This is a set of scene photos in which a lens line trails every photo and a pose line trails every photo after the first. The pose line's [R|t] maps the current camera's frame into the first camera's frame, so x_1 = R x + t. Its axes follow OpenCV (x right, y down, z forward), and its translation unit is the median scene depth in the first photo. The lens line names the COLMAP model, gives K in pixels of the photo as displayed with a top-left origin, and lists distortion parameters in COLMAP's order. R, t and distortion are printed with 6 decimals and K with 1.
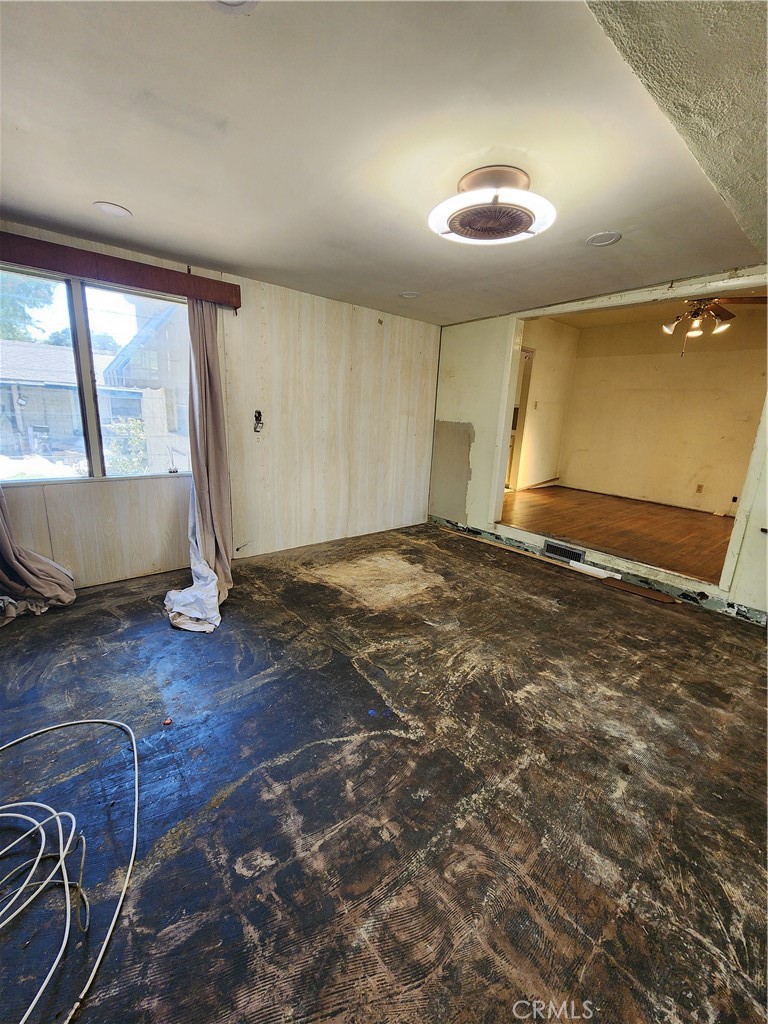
lens RADIAL K [[419.6, 0, 389.6], [0, 419.6, 510.2], [0, 0, 1]] dist [-0.002183, 0.000680]
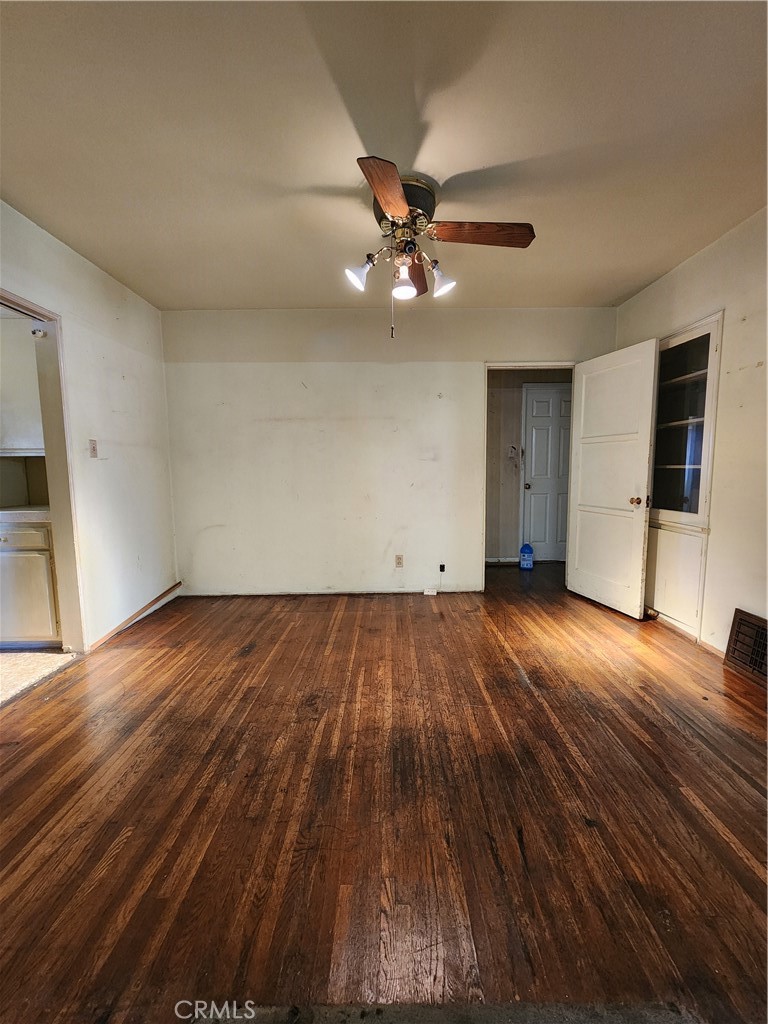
lens RADIAL K [[419.6, 0, 389.9], [0, 419.6, 513.7], [0, 0, 1]] dist [-0.002183, 0.000680]
pose [[0.636215, -0.142203, 0.758293, 0.453817], [0.224586, 0.974438, -0.005693, -0.249781], [-0.738100, 0.173924, 0.651889, 1.108987]]
